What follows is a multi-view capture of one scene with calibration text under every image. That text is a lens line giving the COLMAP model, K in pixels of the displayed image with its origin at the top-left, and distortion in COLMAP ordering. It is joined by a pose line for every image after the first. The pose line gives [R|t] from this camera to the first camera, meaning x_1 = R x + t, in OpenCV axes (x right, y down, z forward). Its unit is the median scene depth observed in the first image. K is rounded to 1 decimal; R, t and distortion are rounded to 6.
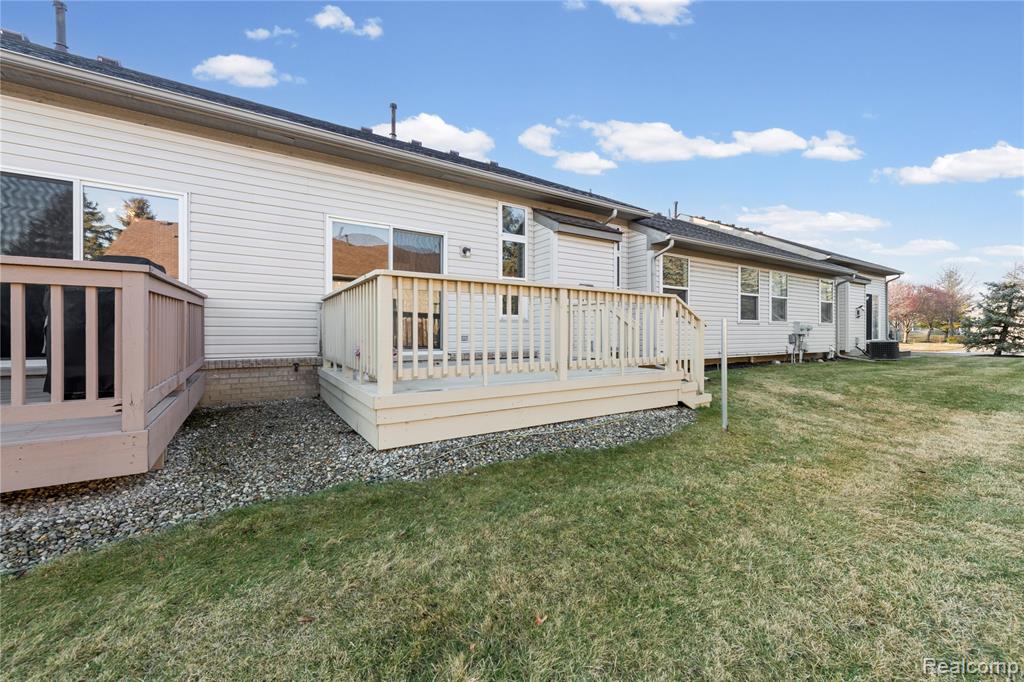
lens RADIAL K [[407.6, 0, 514.8], [0, 407.6, 329.5], [0, 0, 1]] dist [0.011833, -0.000107]
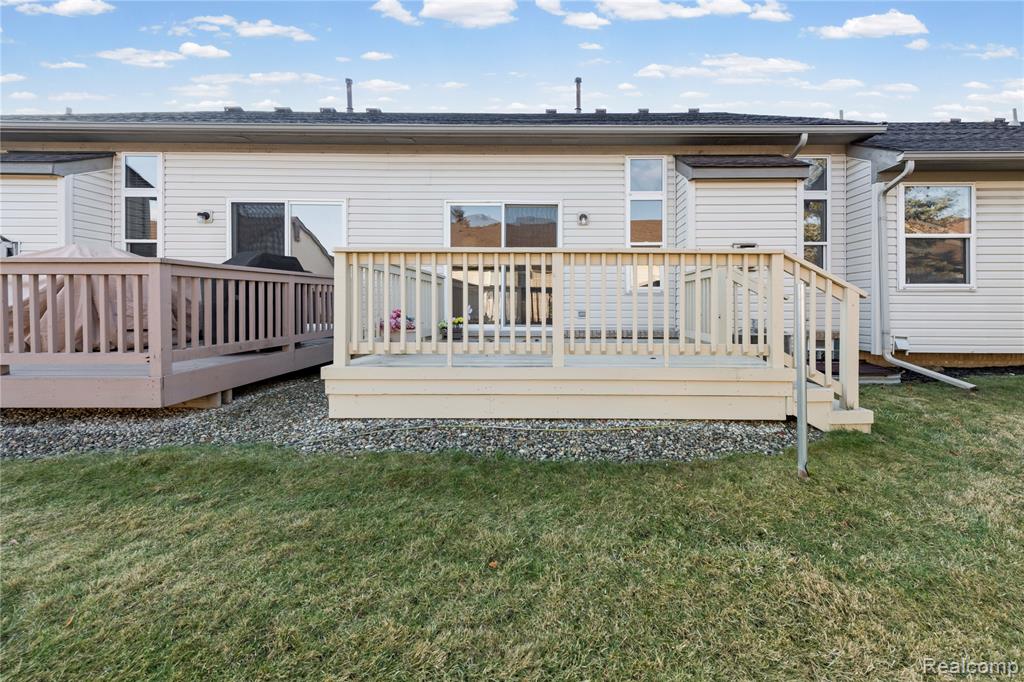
lens RADIAL K [[415.5, 0, 551.0], [0, 415.5, 308.0], [0, 0, 1]] dist [0.012001, -0.000764]
pose [[0.835343, 0.000735, -0.549729, 0.321025], [0.002381, 0.999985, 0.004955, 0.002958], [0.549724, -0.005448, 0.835328, 0.179695]]
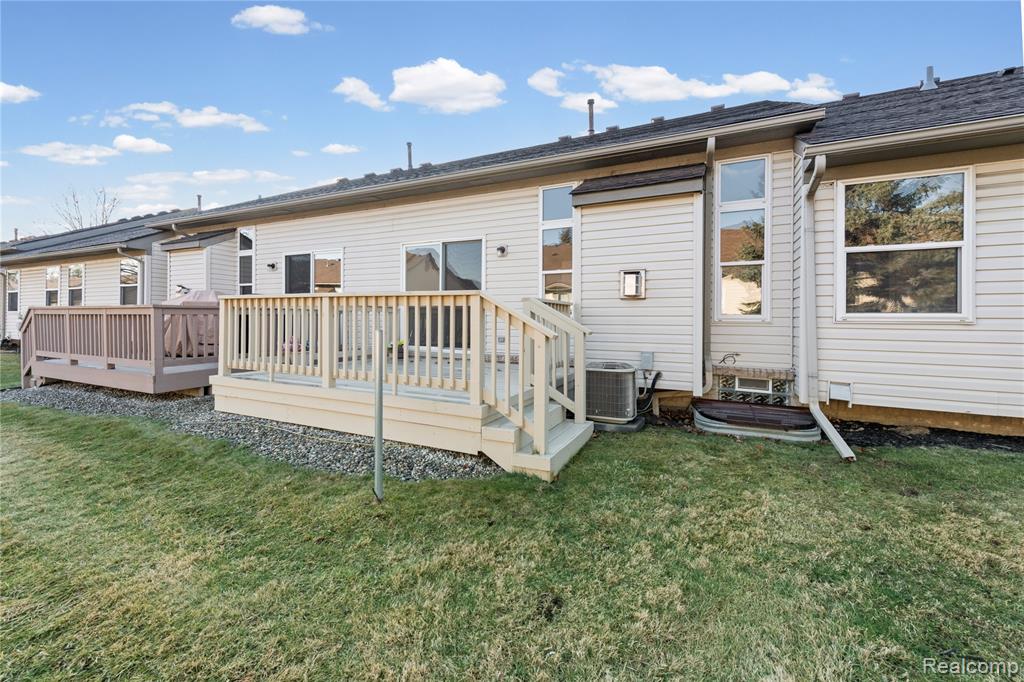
lens RADIAL K [[408.2, 0, 512.3], [0, 408.2, 321.2], [0, 0, 1]] dist [0.013092, -0.000034]
pose [[0.521987, 0.003761, -0.852945, 0.706814], [-0.005151, 0.999986, 0.001258, -0.024466], [0.852938, 0.003737, 0.521999, 0.500217]]
